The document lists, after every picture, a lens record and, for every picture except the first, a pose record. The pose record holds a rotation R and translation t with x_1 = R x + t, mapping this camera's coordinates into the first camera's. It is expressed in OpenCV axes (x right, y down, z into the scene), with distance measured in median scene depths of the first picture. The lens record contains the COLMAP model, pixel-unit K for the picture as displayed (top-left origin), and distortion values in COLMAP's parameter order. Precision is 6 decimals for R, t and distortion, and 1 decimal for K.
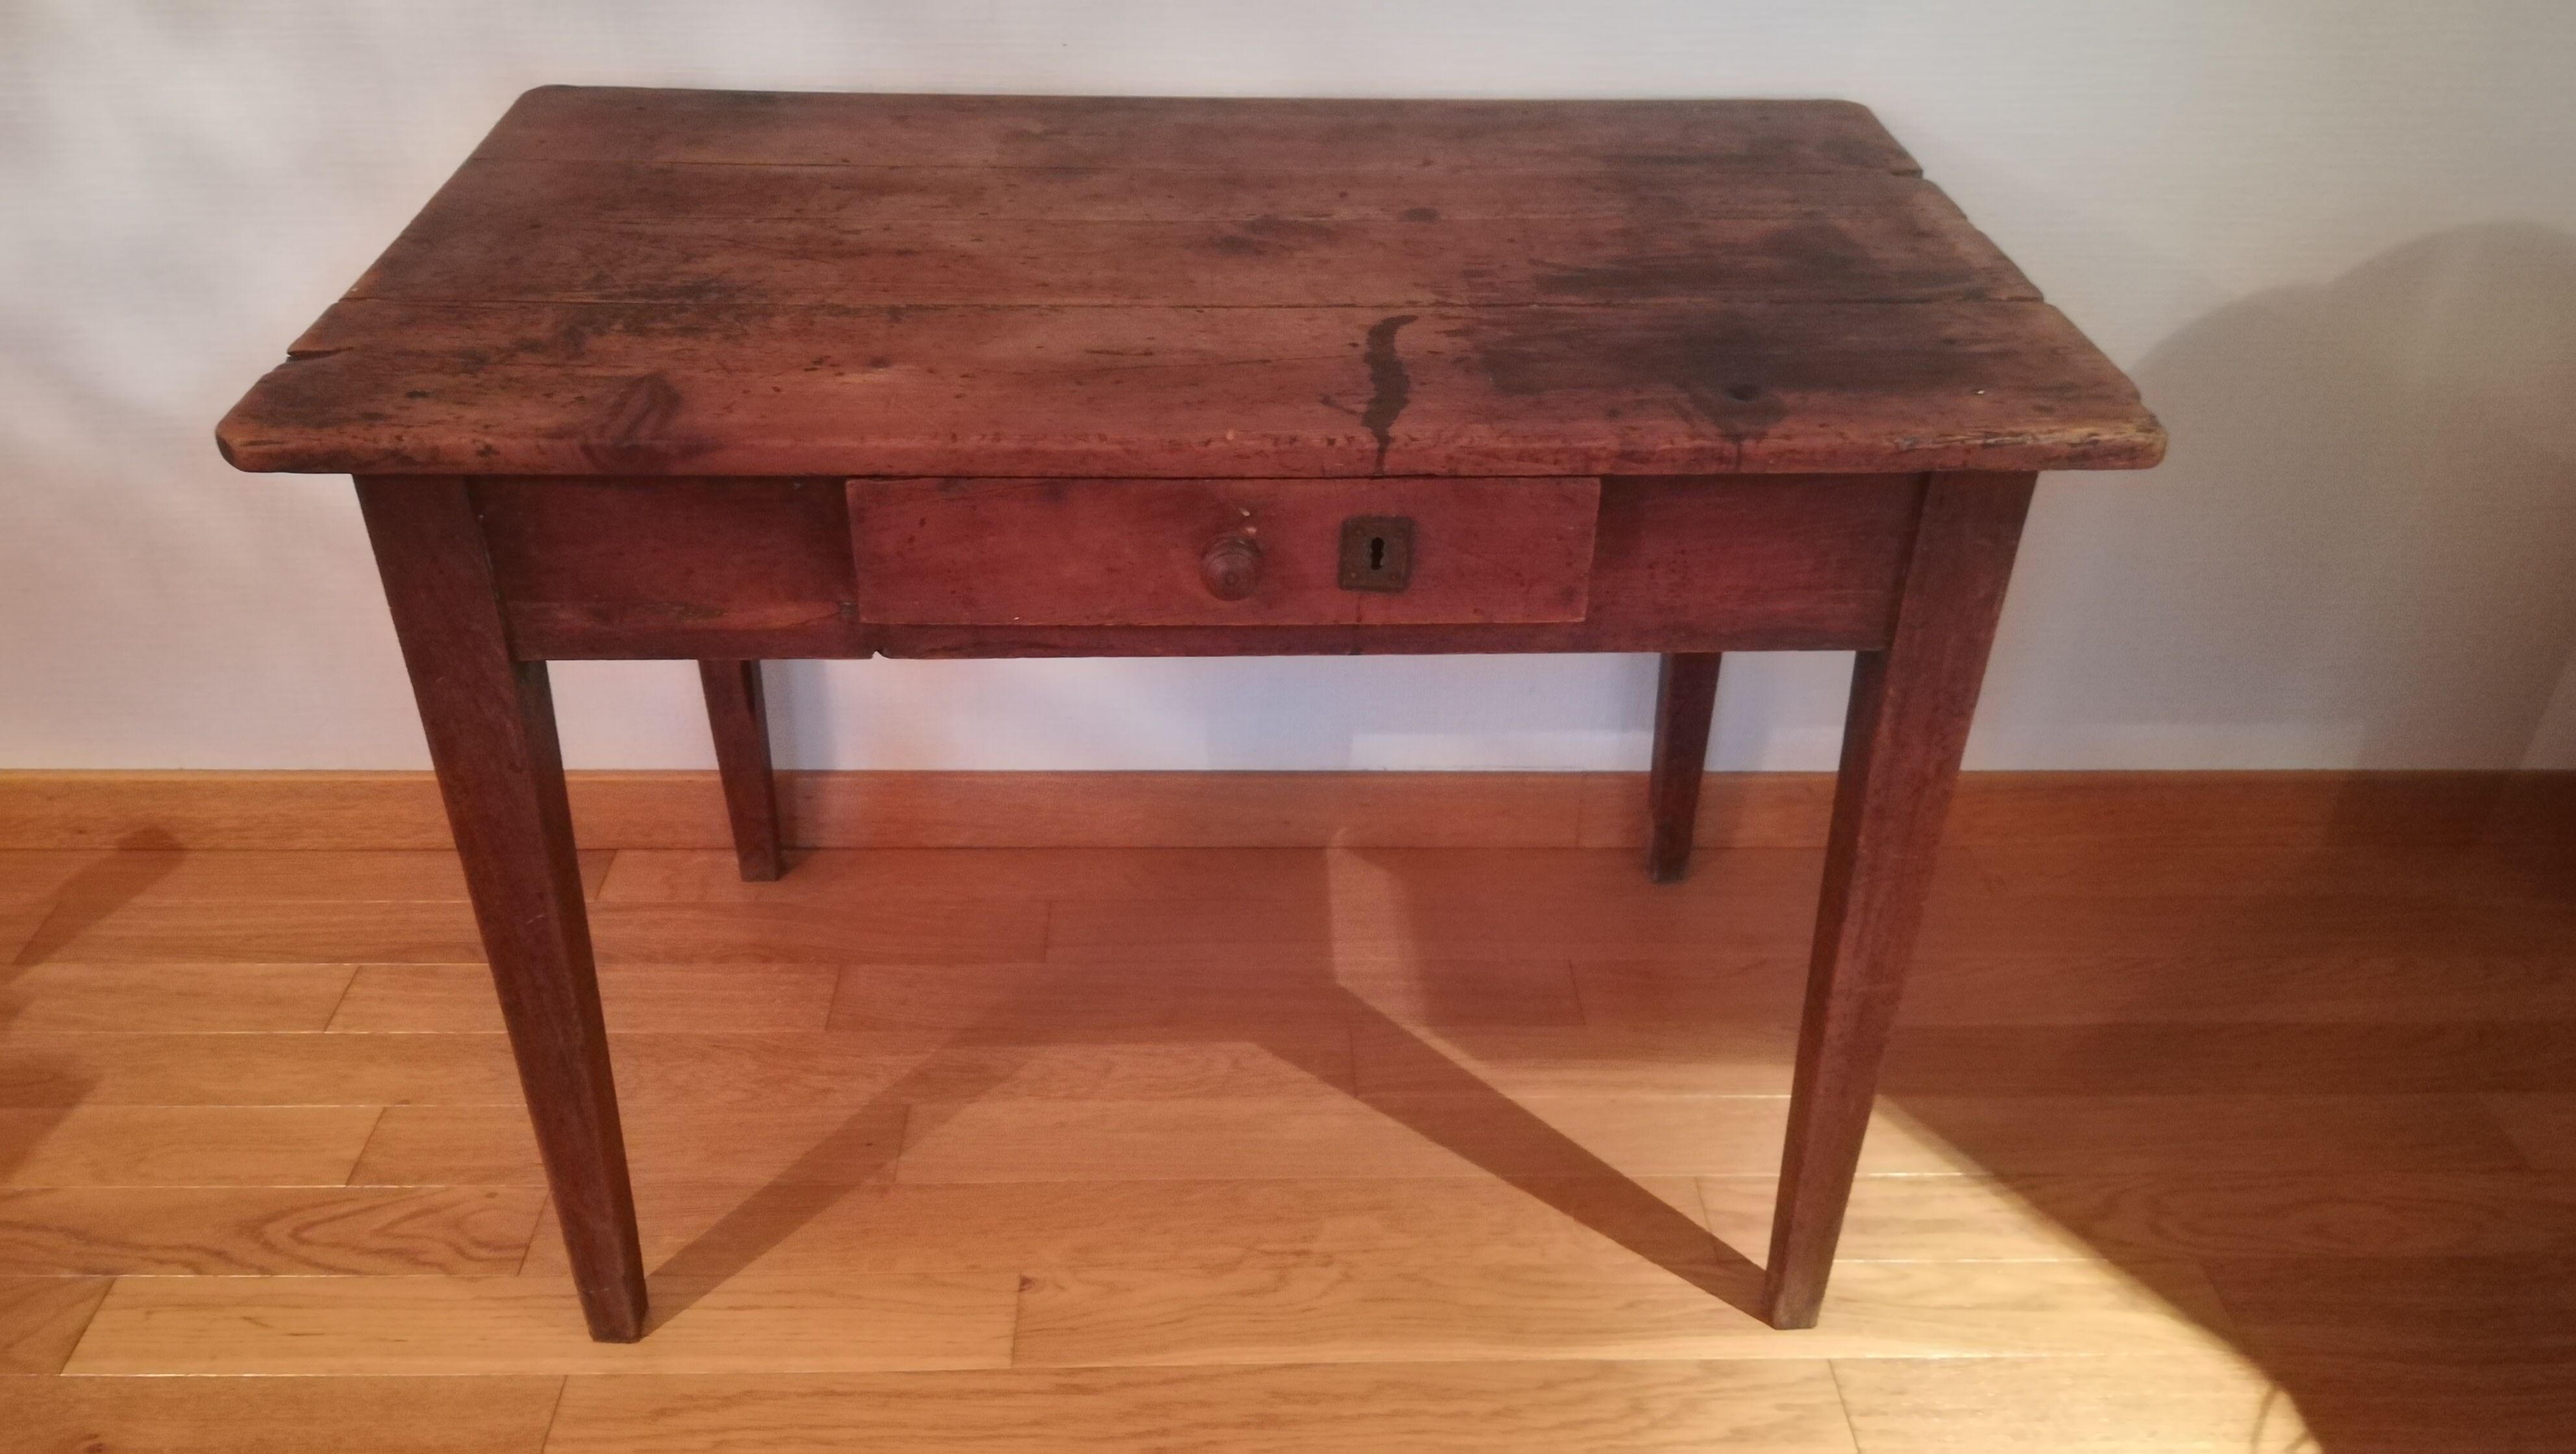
lens RADIAL K [[2014.6, 0, 1280.4], [0, 2014.6, 720.2], [0, 0, 1]] dist [0.037337, -0.069306]
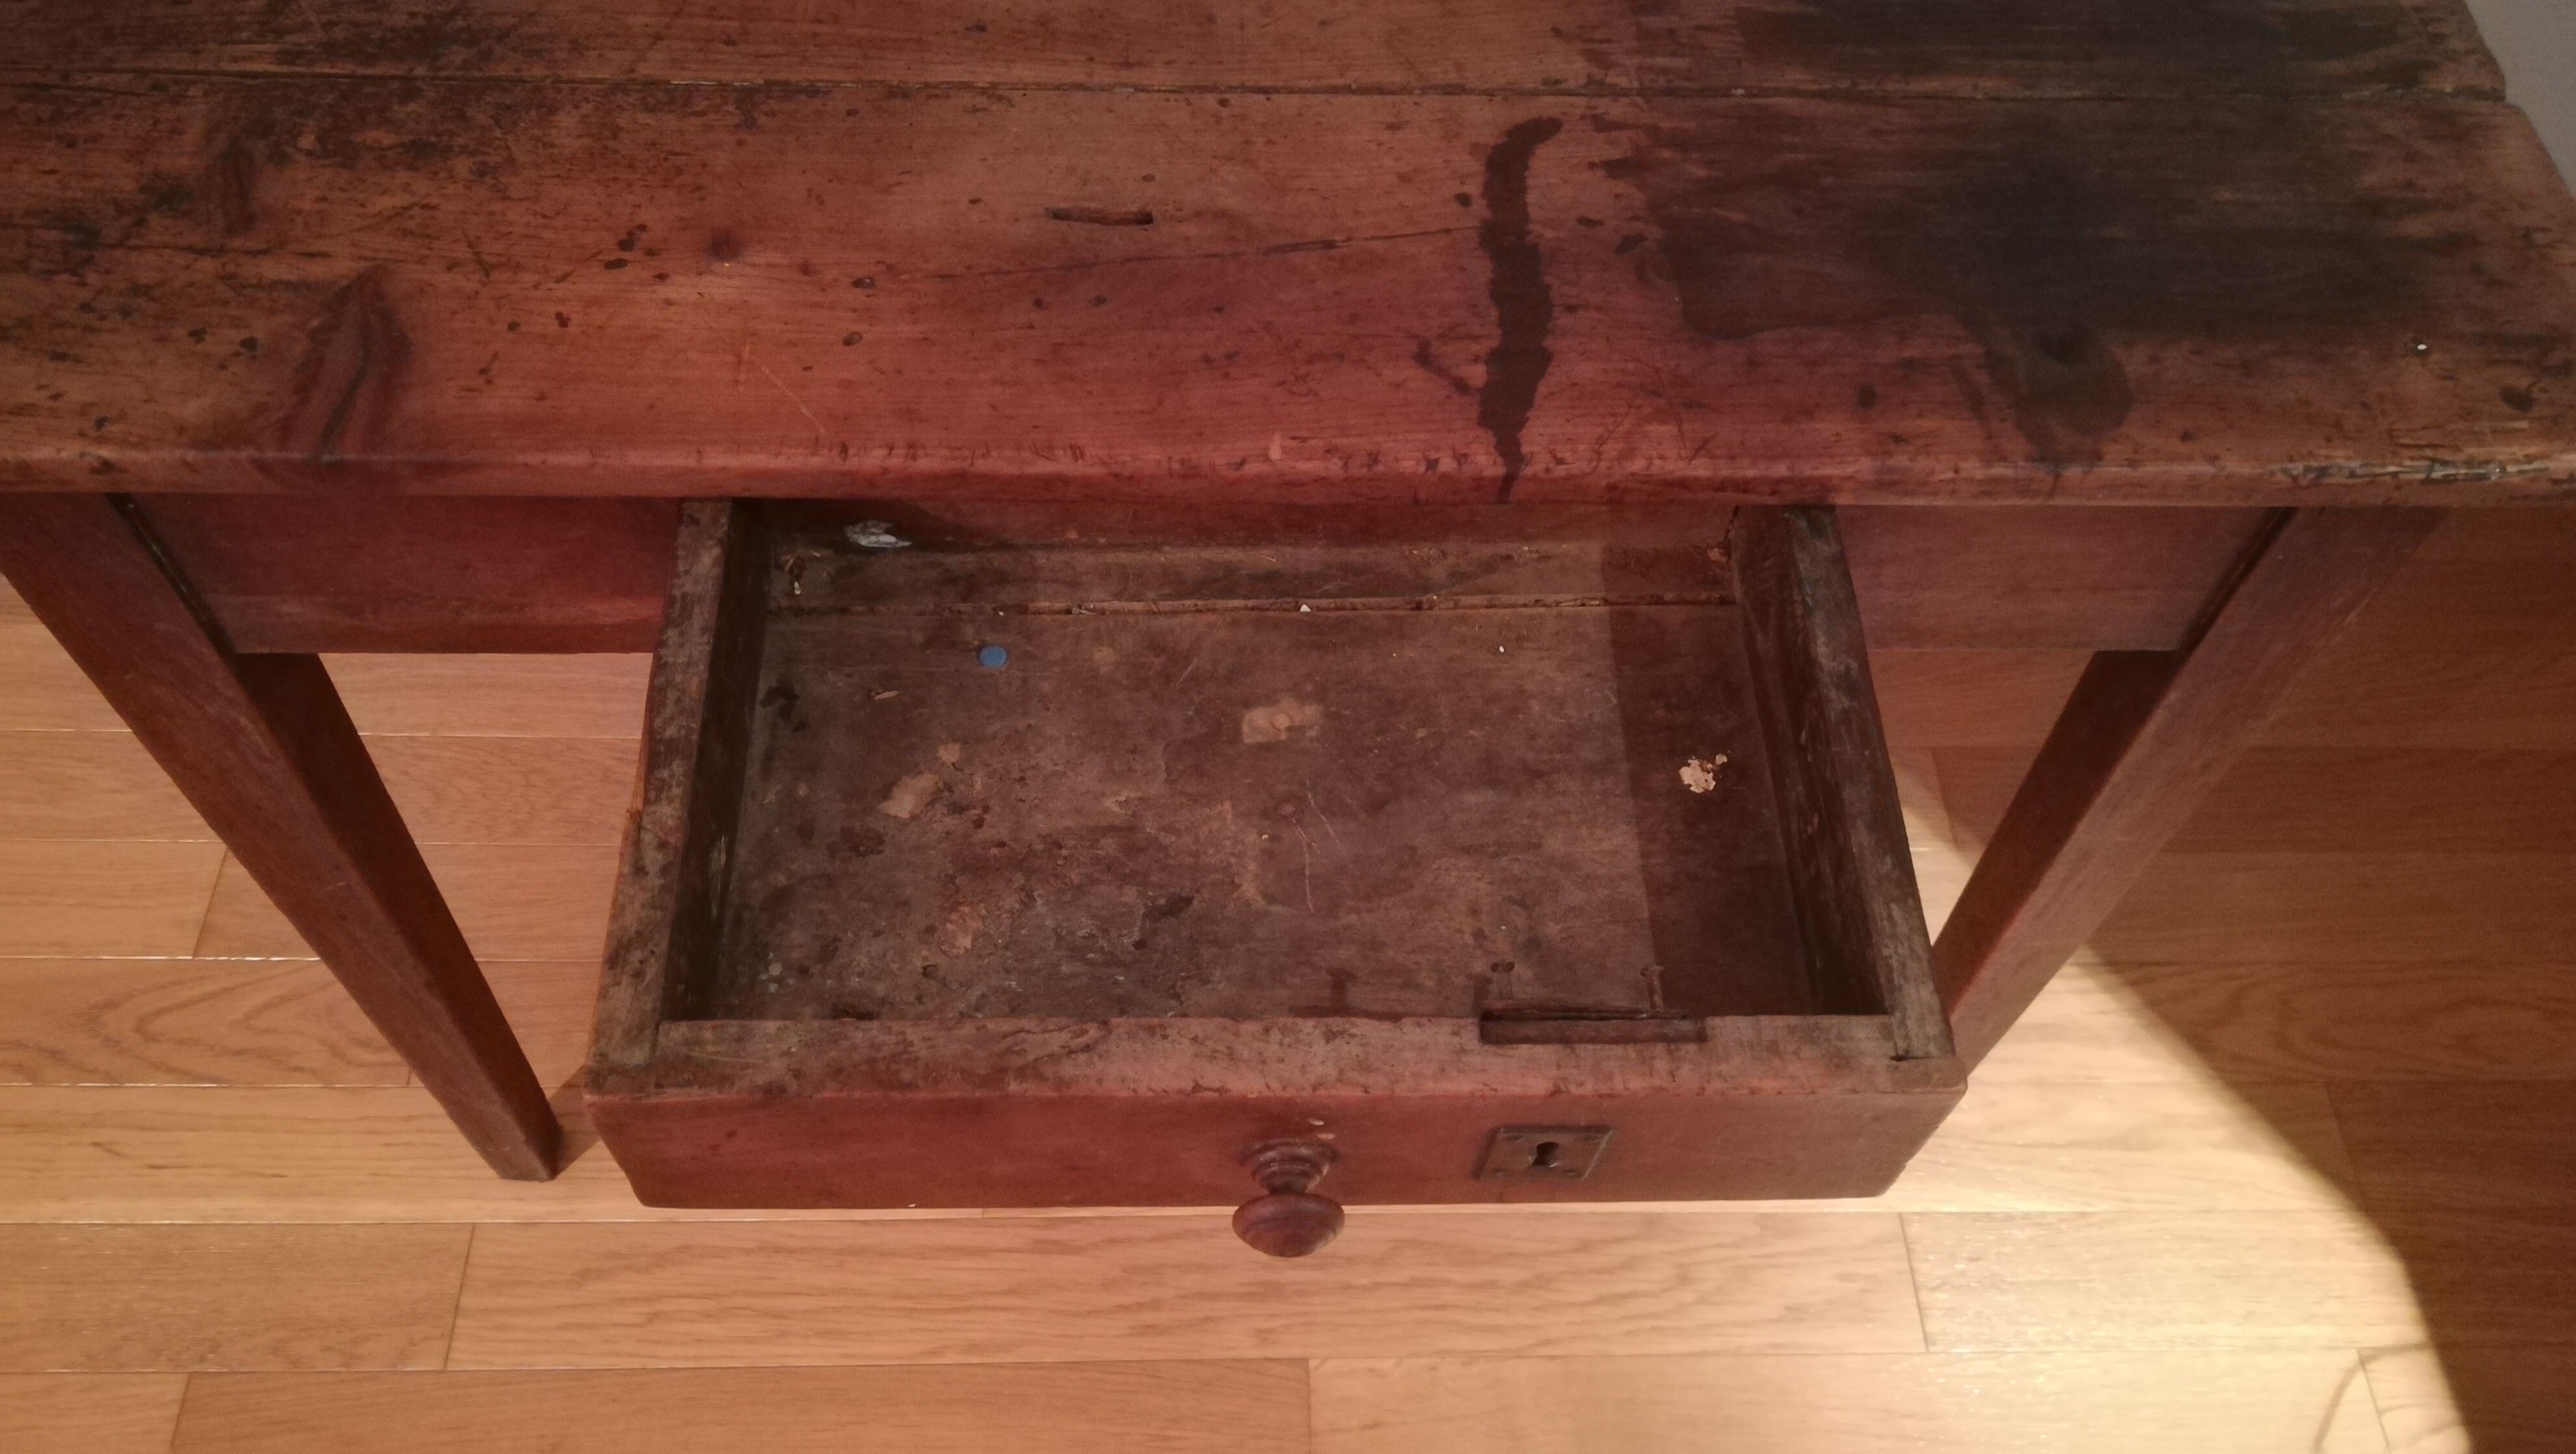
lens RADIAL K [[2014.6, 0, 1281.8], [0, 2014.6, 723.7], [0, 0, 1]] dist [0.037337, -0.069306]
pose [[0.999521, 0.023489, 0.020126, -0.025433], [-0.029593, 0.915496, 0.401236, -0.239536], [-0.009001, -0.401640, 0.915754, 0.282261]]
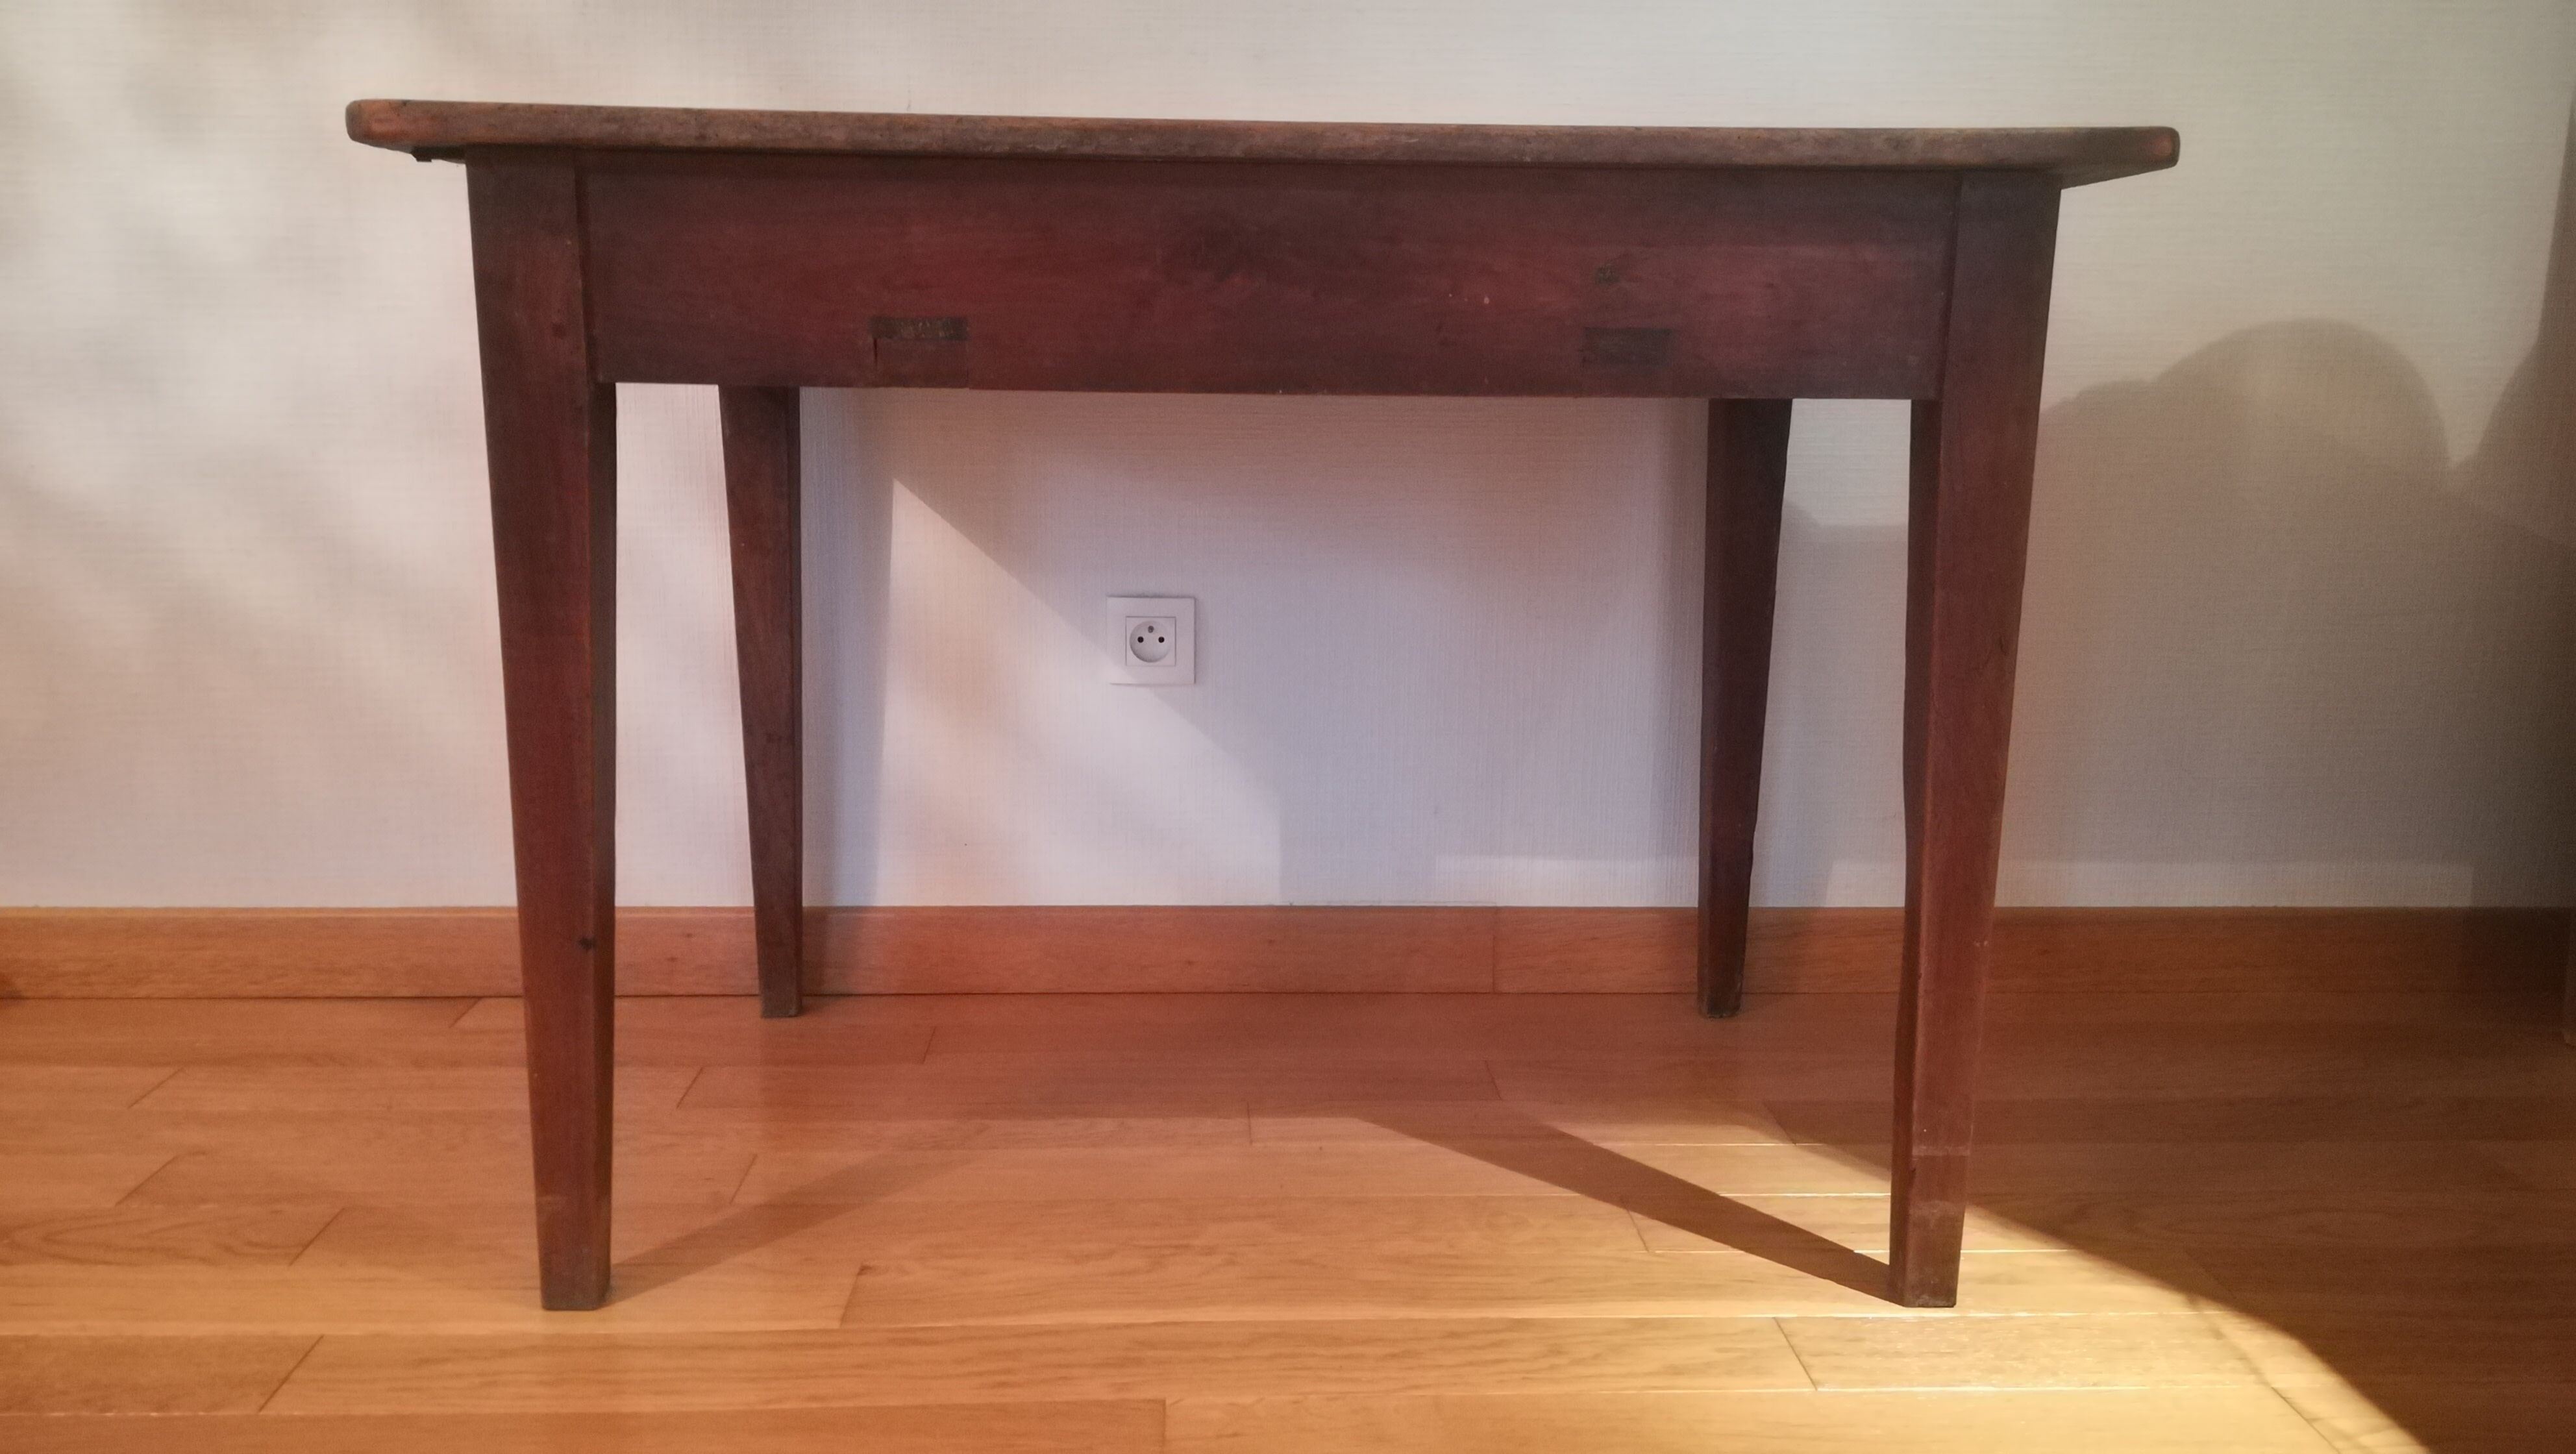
lens RADIAL K [[2014.6, 0, 1294.8], [0, 2014.6, 713.6], [0, 0, 1]] dist [0.037337, -0.069306]
pose [[0.999798, -0.011662, 0.016389, 0.053055], [0.016909, 0.928556, -0.370808, 0.408316], [-0.010894, 0.371010, 0.928565, 0.091866]]
